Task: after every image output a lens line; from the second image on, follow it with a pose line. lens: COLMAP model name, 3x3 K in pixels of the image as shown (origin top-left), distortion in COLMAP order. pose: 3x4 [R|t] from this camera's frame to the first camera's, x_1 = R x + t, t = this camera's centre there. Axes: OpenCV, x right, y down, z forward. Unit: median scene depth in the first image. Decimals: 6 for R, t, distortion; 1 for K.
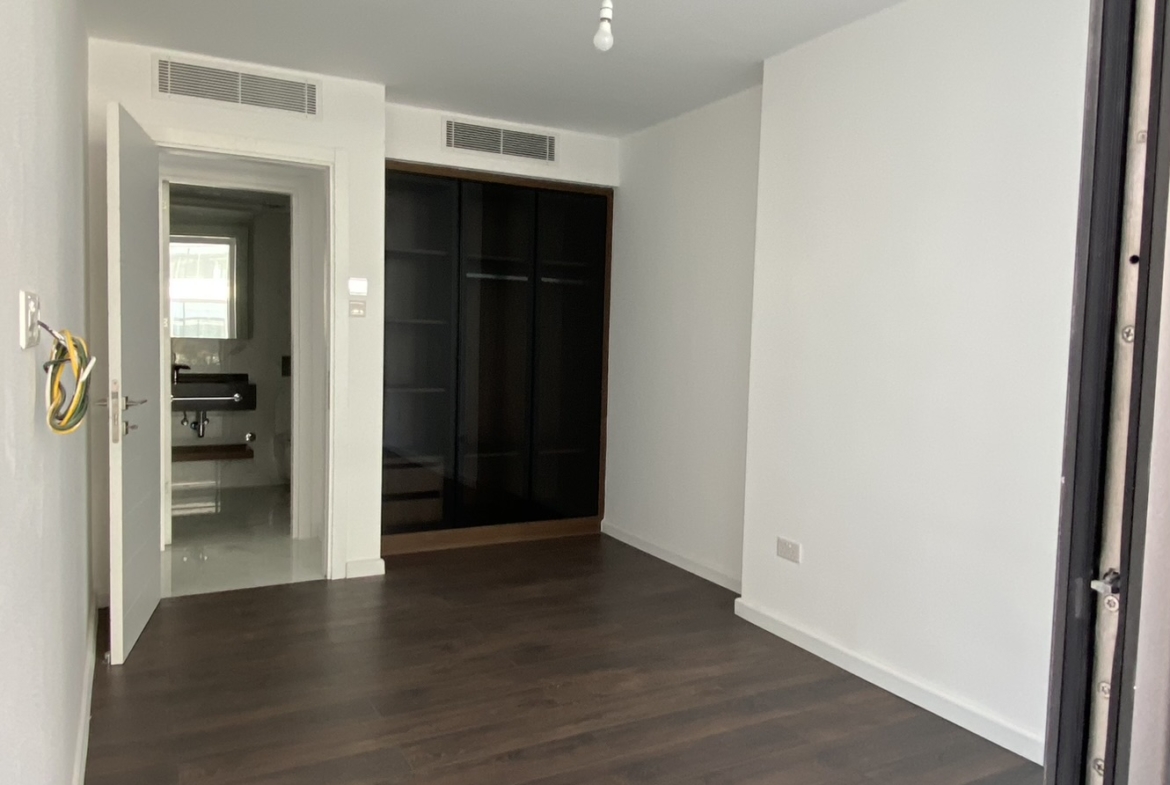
lens RADIAL K [[835.5, 0, 581.1], [0, 835.5, 387.4], [0, 0, 1]] dist [0.076941, -0.112077]
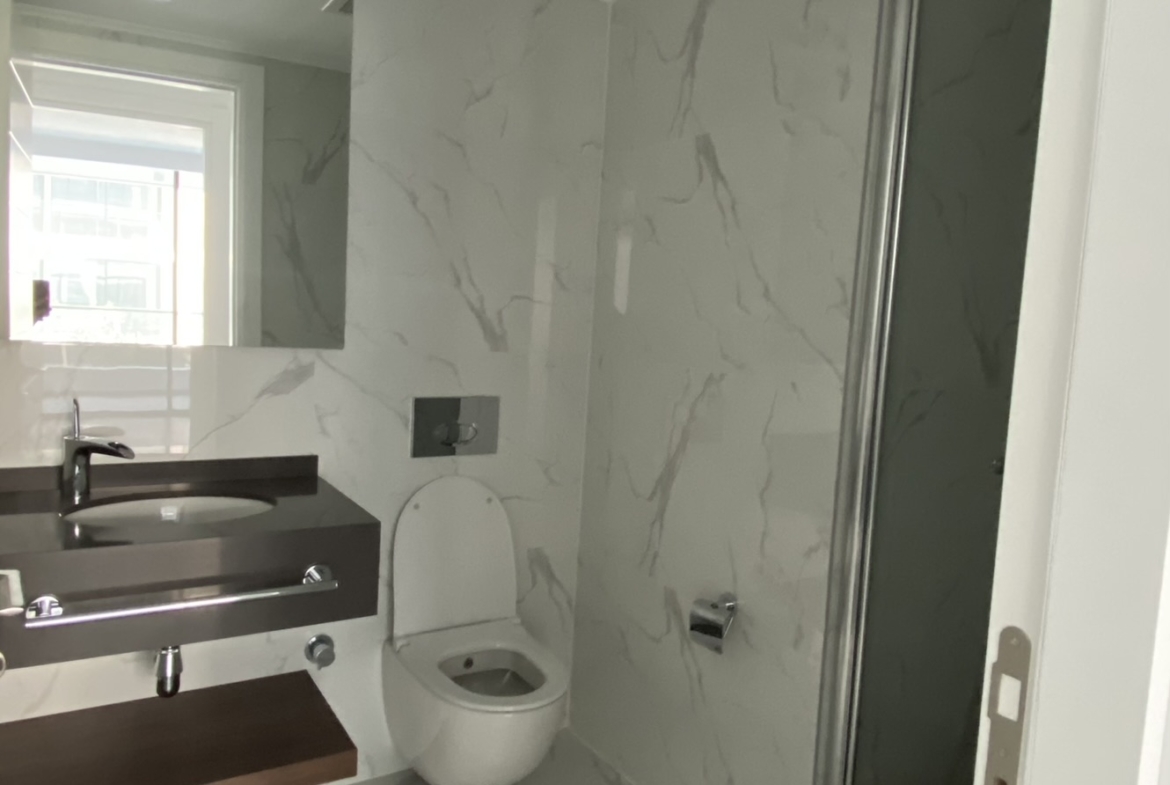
lens RADIAL K [[835.5, 0, 581.1], [0, 835.5, 387.4], [0, 0, 1]] dist [0.076941, -0.112077]
pose [[0.997237, 0.020611, 0.071375, -0.566767], [-0.022782, 0.999298, 0.029738, -0.095419], [-0.070712, -0.031282, 0.997006, 1.204406]]
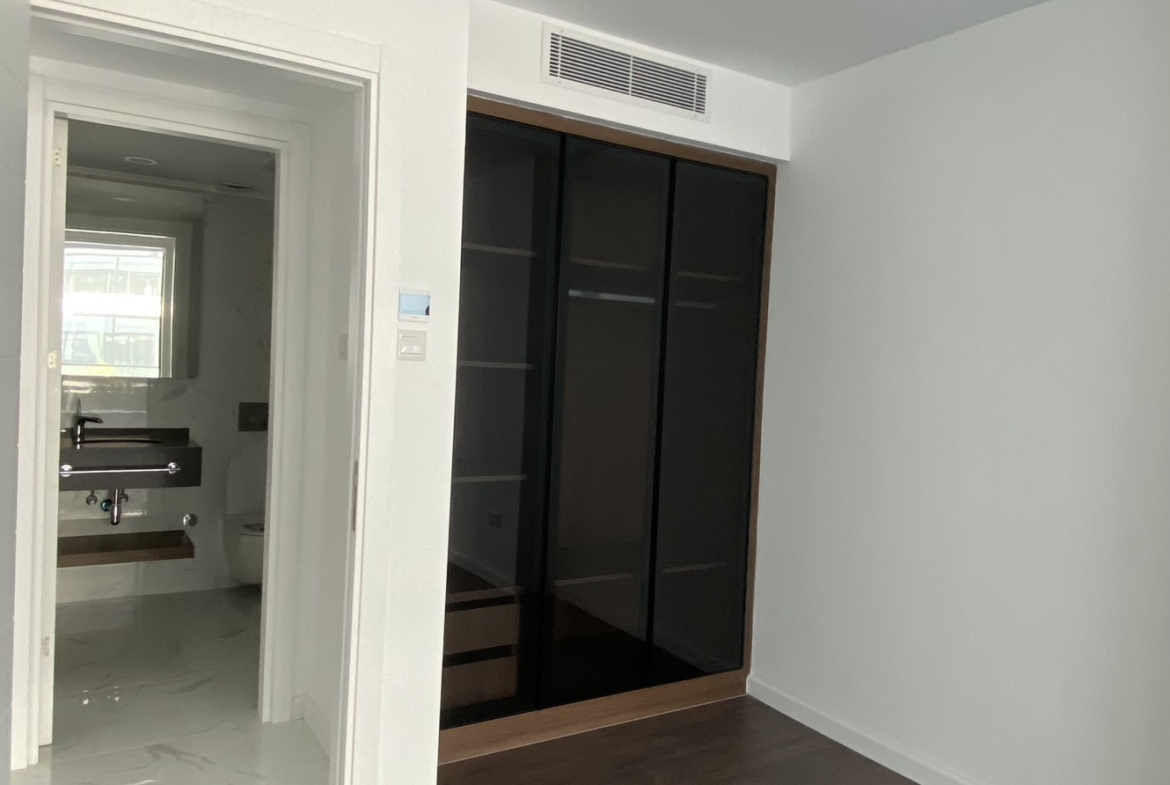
lens RADIAL K [[835.5, 0, 581.1], [0, 835.5, 387.4], [0, 0, 1]] dist [0.076941, -0.112077]
pose [[0.997567, 0.016970, 0.067617, -0.216169], [-0.014961, 0.999435, -0.030112, -0.059729], [-0.068090, 0.029027, 0.997257, 0.509076]]
